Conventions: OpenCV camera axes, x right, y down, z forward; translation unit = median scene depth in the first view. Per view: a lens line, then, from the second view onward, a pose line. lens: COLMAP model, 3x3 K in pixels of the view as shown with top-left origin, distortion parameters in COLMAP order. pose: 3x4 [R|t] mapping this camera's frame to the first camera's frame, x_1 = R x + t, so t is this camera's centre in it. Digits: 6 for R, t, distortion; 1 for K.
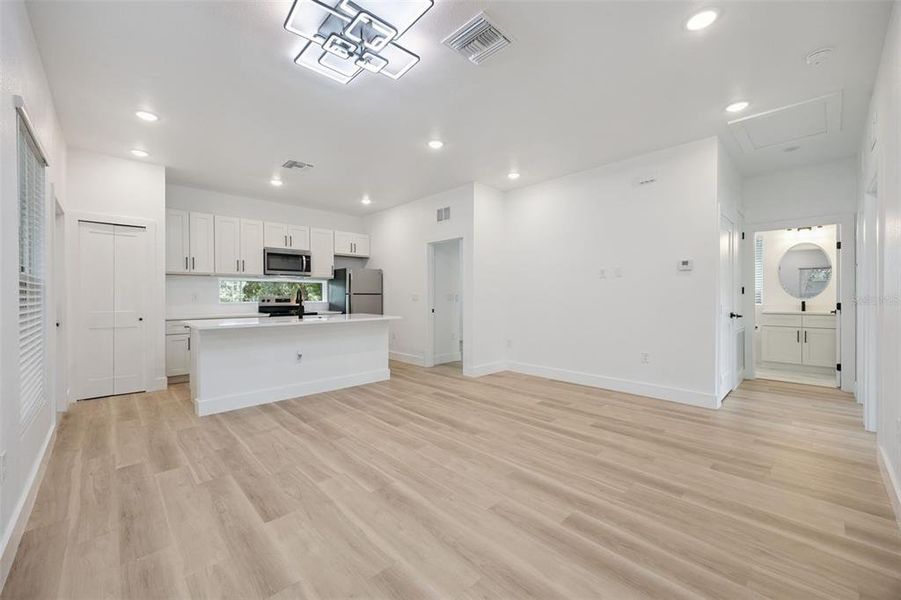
lens RADIAL K [[354.1, 0, 450.5], [0, 354.1, 300.0], [0, 0, 1]] dist [0.000338, 0.000025]
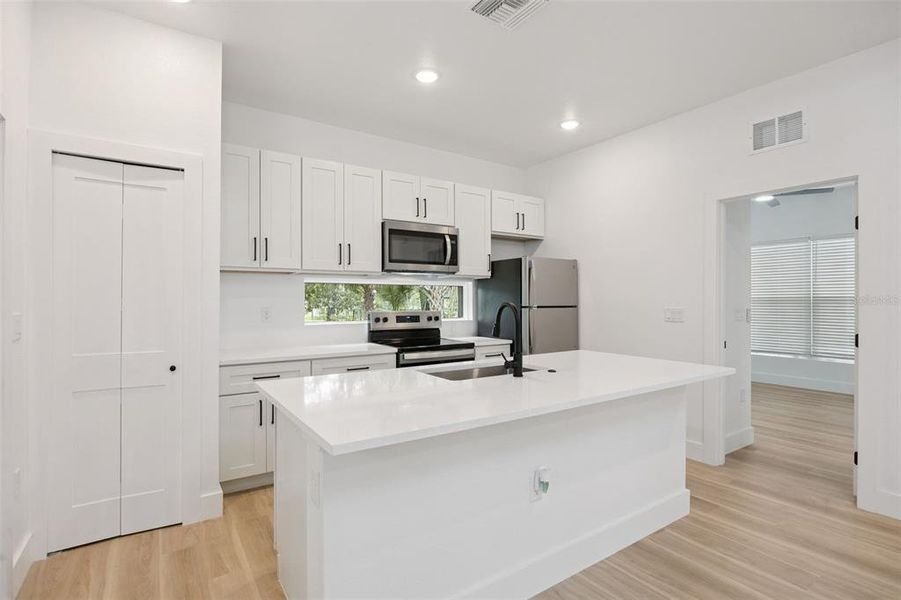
lens RADIAL K [[445.9, 0, 450.5], [0, 445.9, 300.0], [0, 0, 1]] dist [-0.002062, -0.000449]
pose [[0.985099, 0.001382, -0.171981, -0.330560], [-0.002985, 0.999954, -0.009066, -0.024414], [0.171960, 0.009444, 0.985059, 0.386002]]
